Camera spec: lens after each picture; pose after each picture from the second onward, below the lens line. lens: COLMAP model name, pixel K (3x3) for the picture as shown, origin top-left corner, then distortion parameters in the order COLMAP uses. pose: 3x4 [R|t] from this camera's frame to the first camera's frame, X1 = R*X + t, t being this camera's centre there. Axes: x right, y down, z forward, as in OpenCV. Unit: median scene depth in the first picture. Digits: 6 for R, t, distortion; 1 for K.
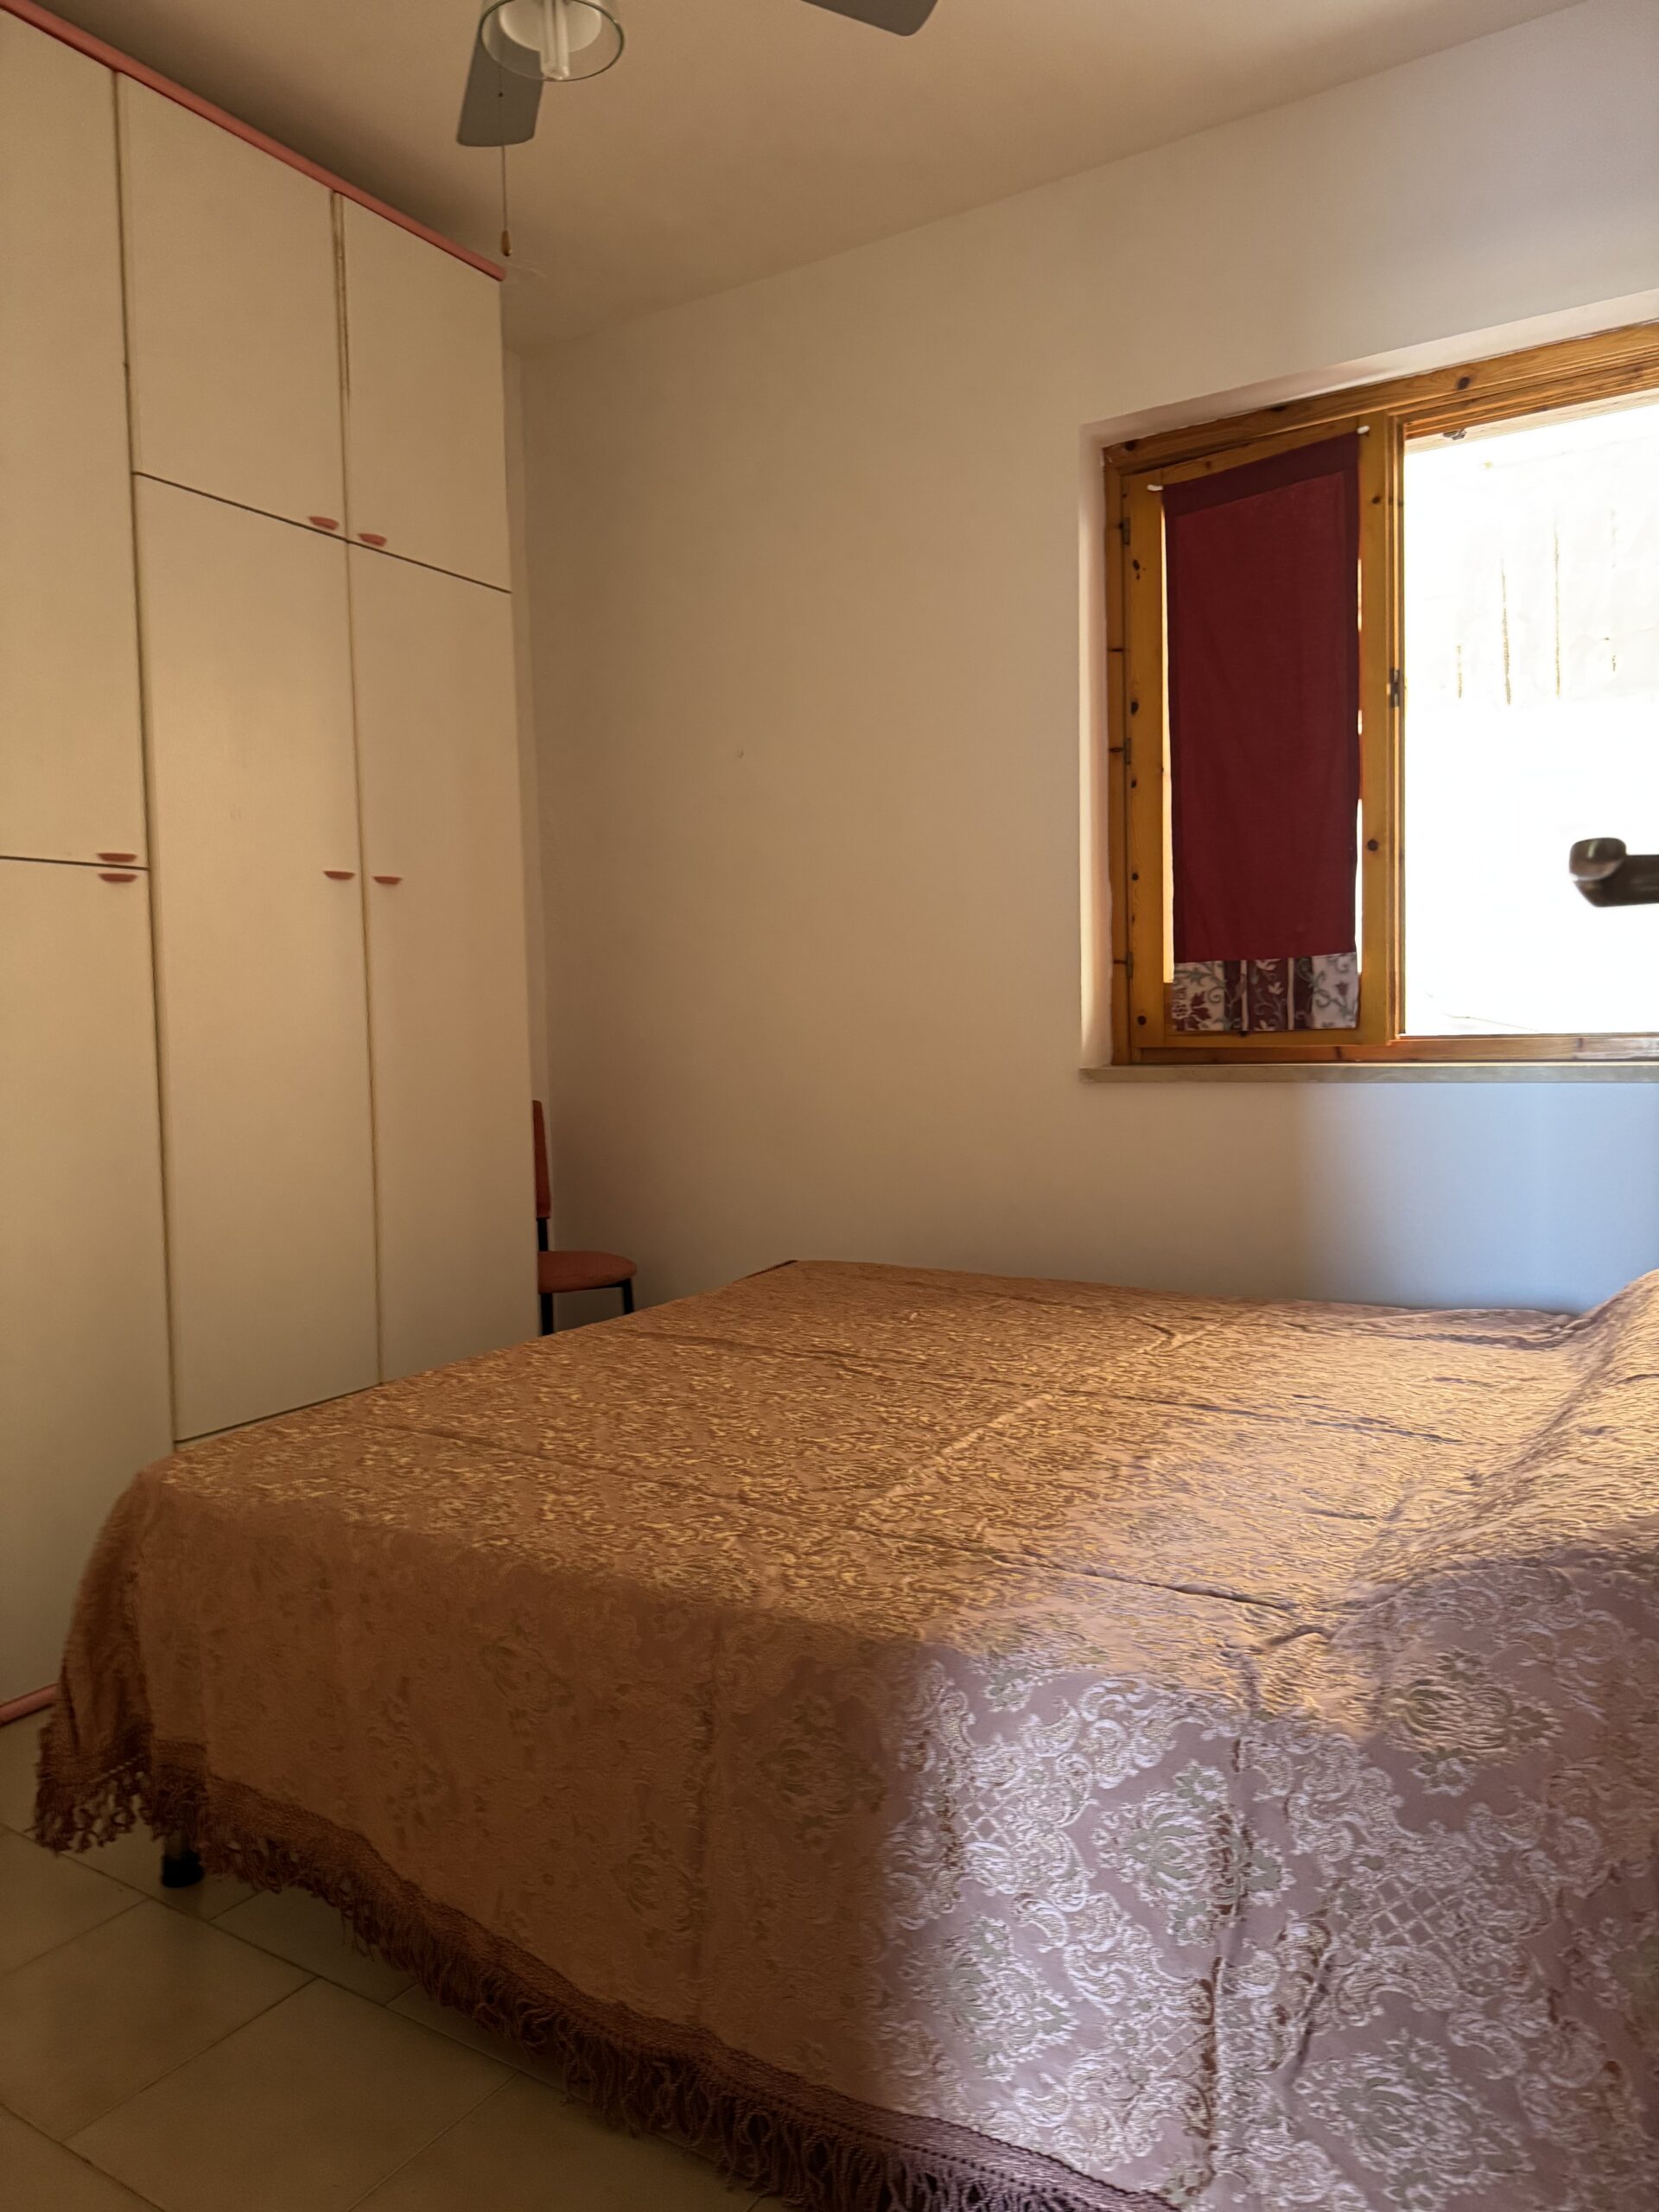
lens RADIAL K [[1559.7, 0, 824.9], [0, 1559.7, 1117.5], [0, 0, 1]] dist [0.060869, -0.085606]
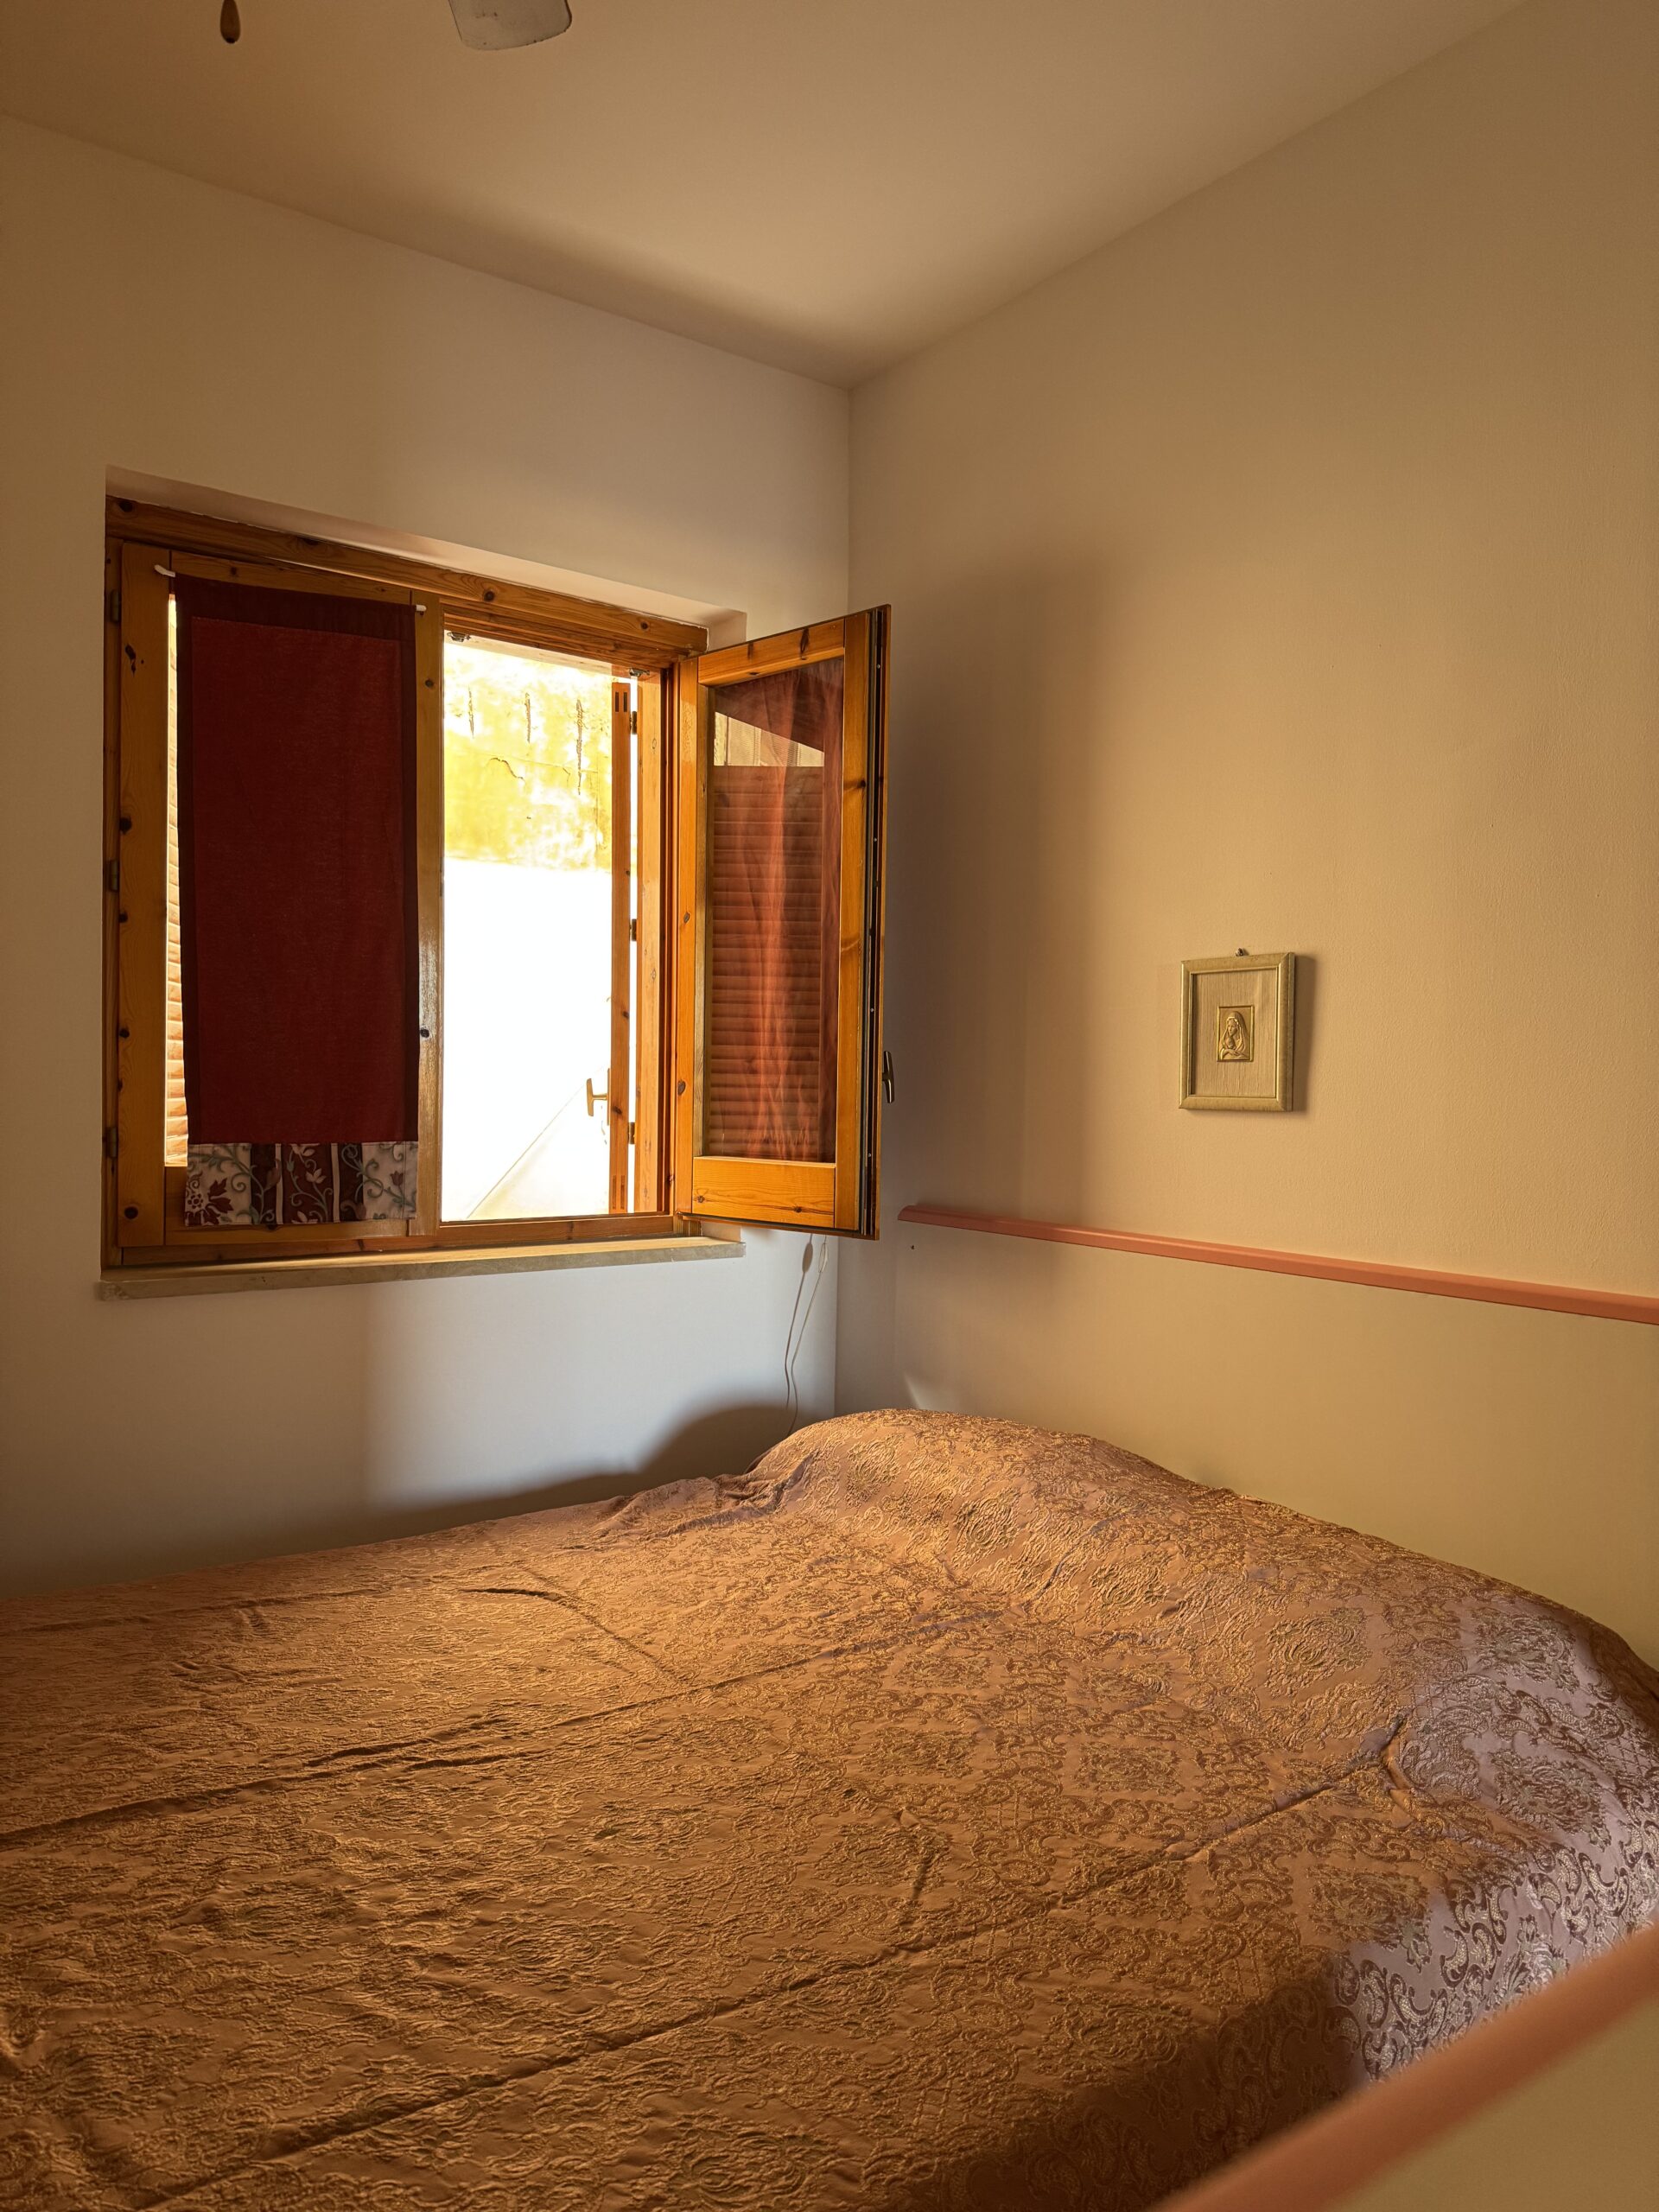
lens RADIAL K [[1559.7, 0, 824.9], [0, 1559.7, 1117.5], [0, 0, 1]] dist [0.060869, -0.085606]
pose [[0.375567, 0.011976, 0.926718, -0.429533], [0.037091, 0.998921, -0.027941, -0.079320], [-0.926053, 0.044867, 0.374718, 0.389127]]
